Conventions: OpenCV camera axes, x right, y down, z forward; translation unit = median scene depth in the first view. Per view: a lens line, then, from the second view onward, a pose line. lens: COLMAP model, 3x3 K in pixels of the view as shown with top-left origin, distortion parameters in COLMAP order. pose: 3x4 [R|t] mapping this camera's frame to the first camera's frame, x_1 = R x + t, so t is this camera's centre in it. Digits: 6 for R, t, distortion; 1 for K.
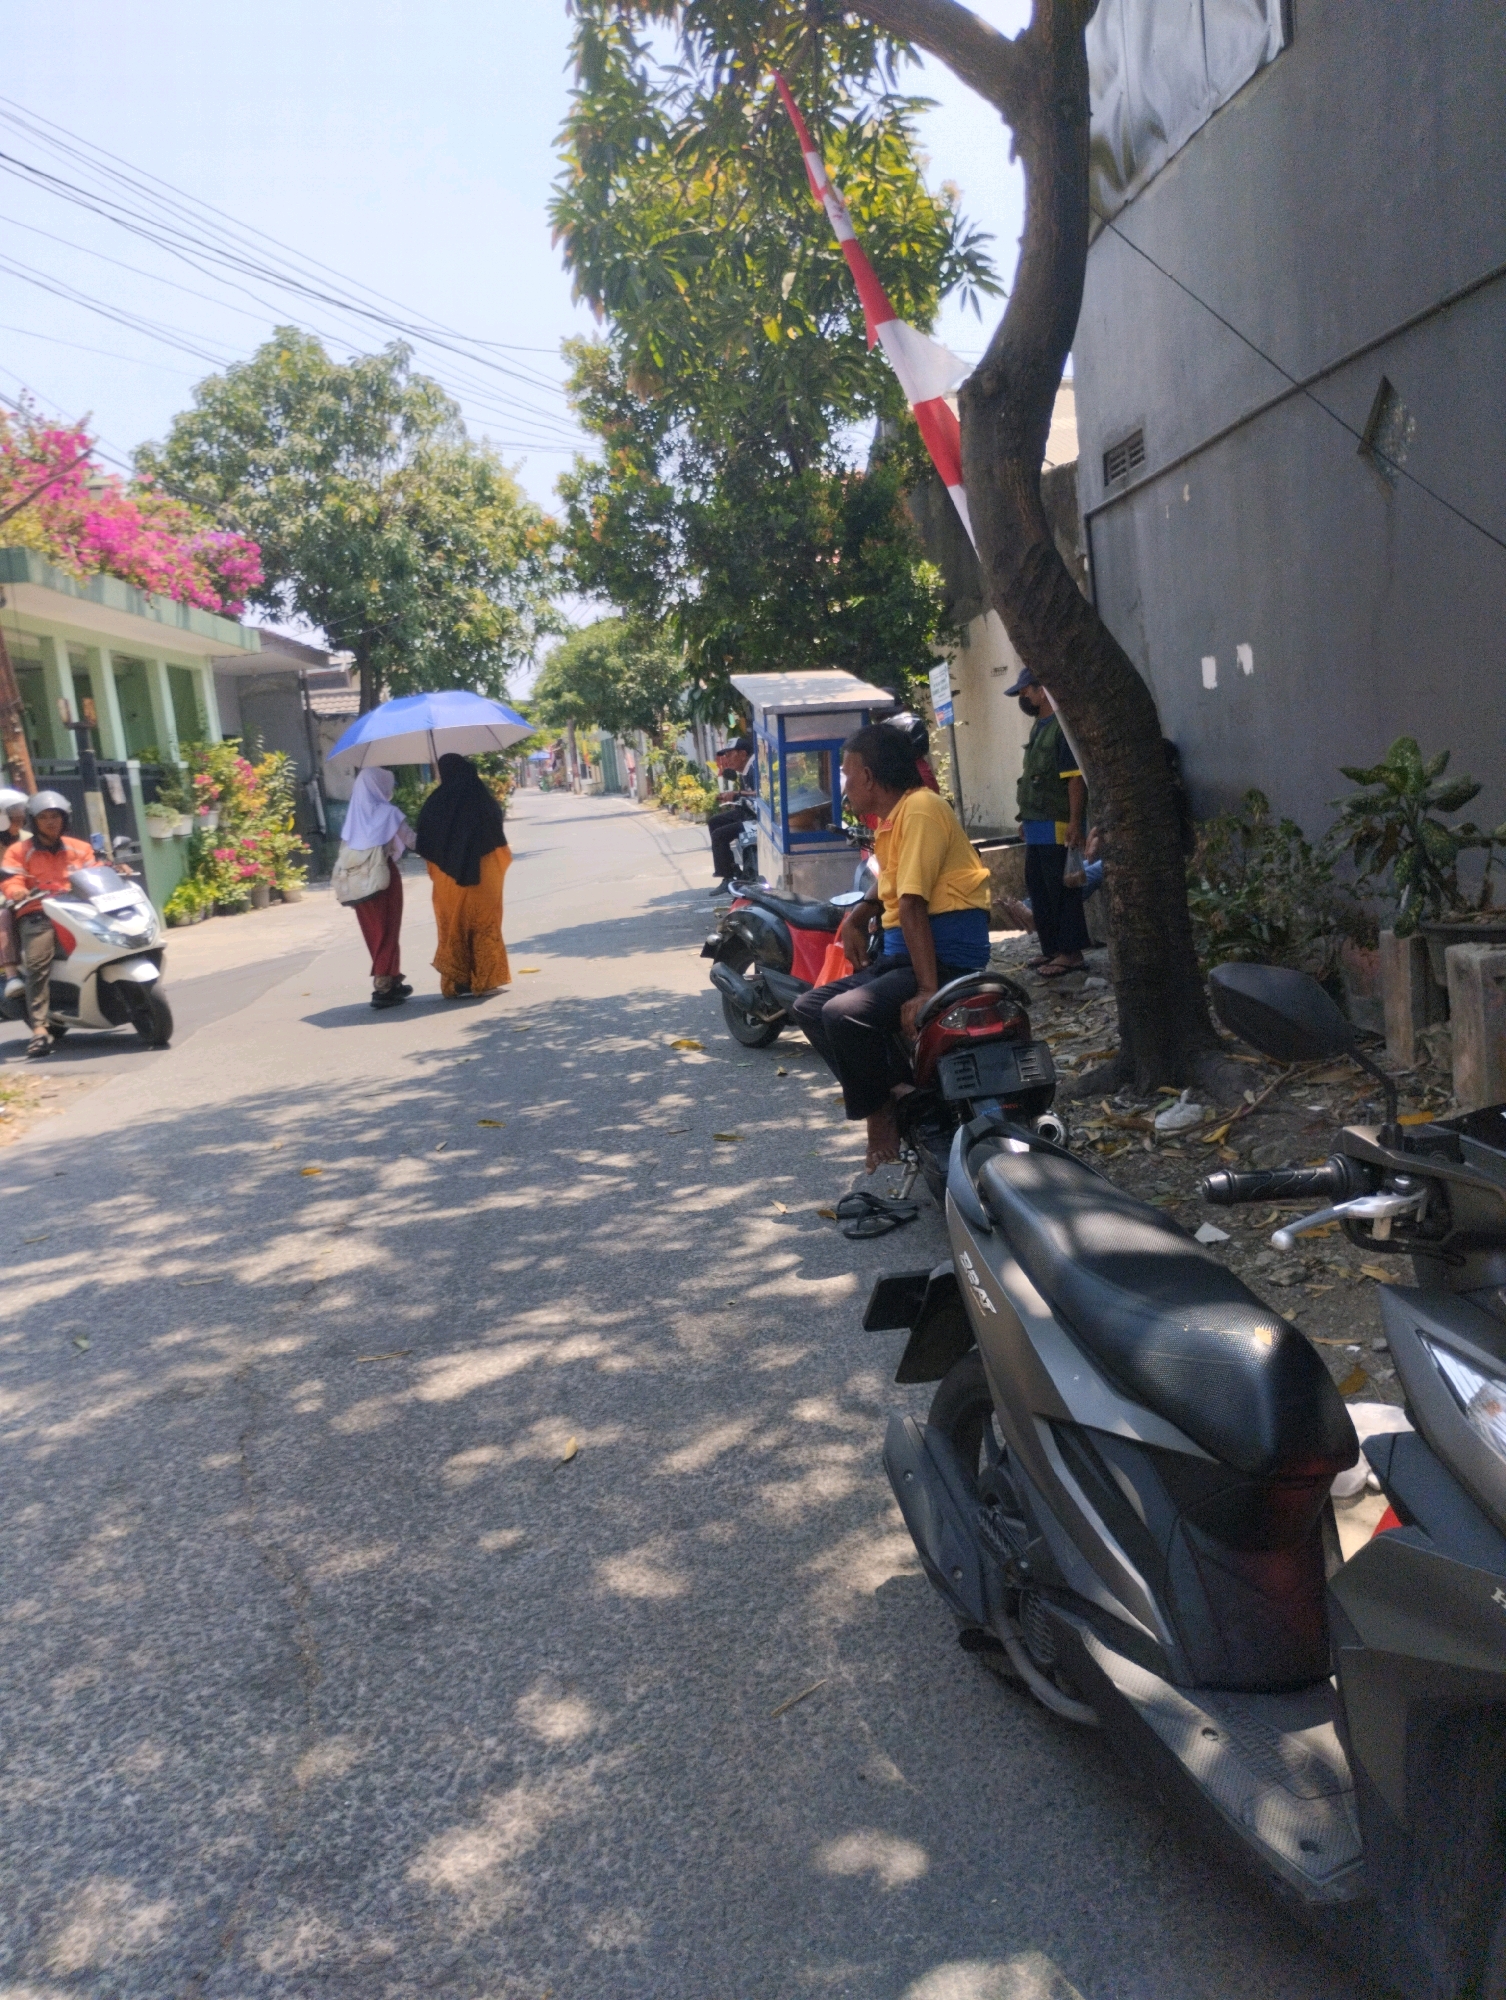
lens RADIAL K [[1537.0, 0, 751.3], [0, 1537.0, 1003.9], [0, 0, 1]] dist [0.009707, 0.004350]
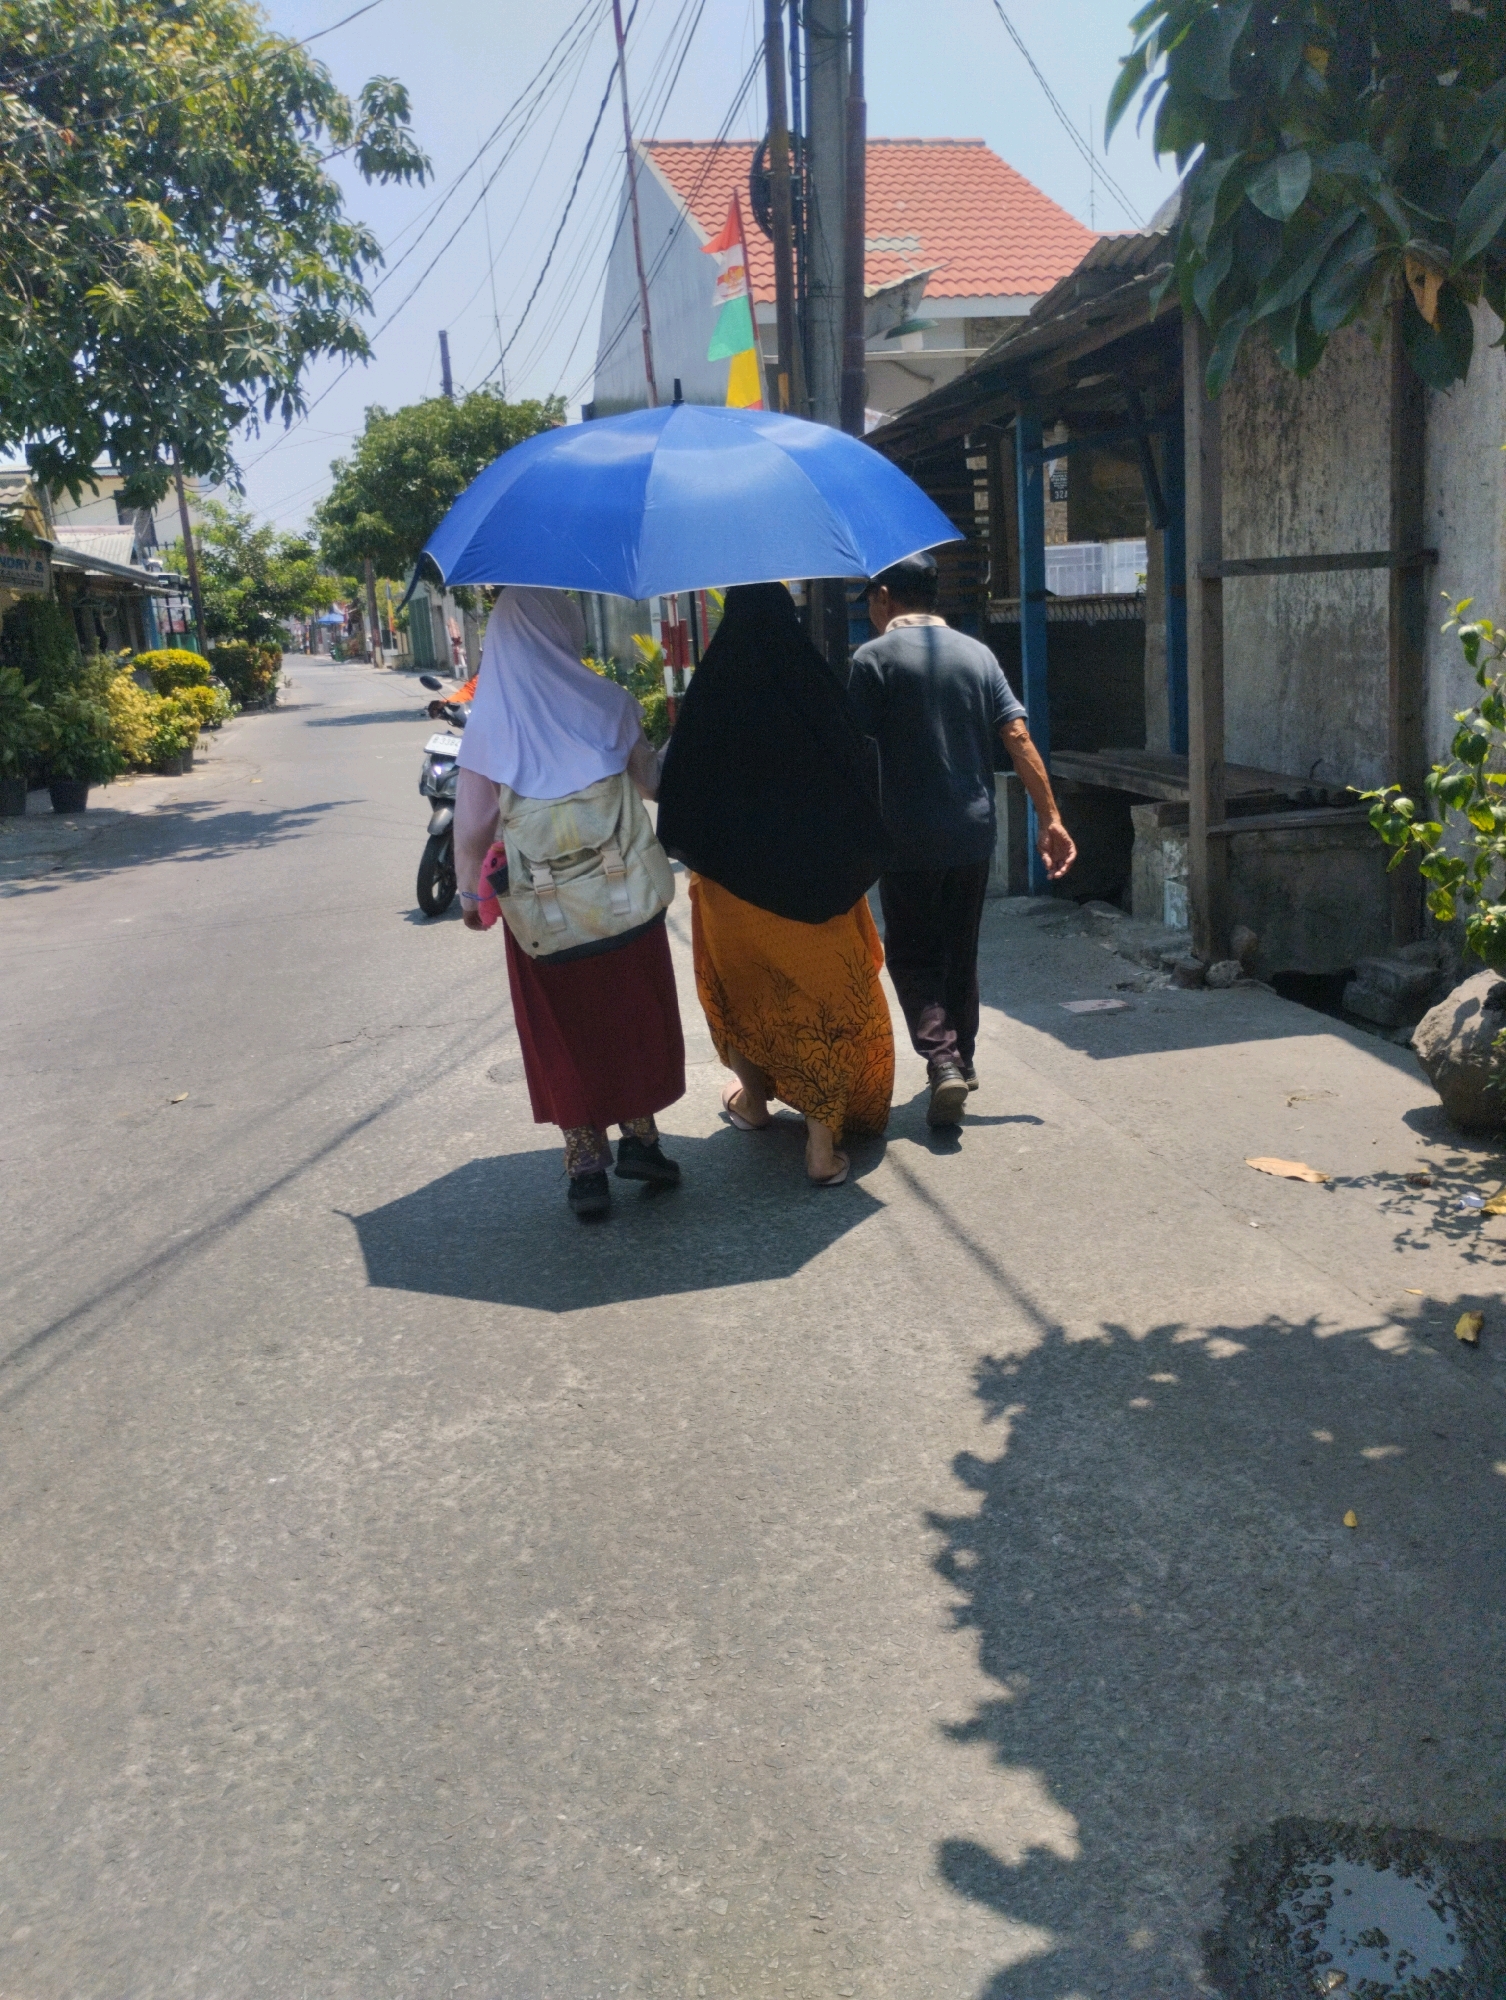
lens RADIAL K [[1537.0, 0, 759.5], [0, 1537.0, 993.5], [0, 0, 1]] dist [0.009707, 0.004350]
pose [[0.991427, 0.003347, 0.130622, -0.021178], [-0.012727, 0.997393, 0.071037, -0.027343], [-0.130043, -0.072090, 0.988884, 0.173863]]
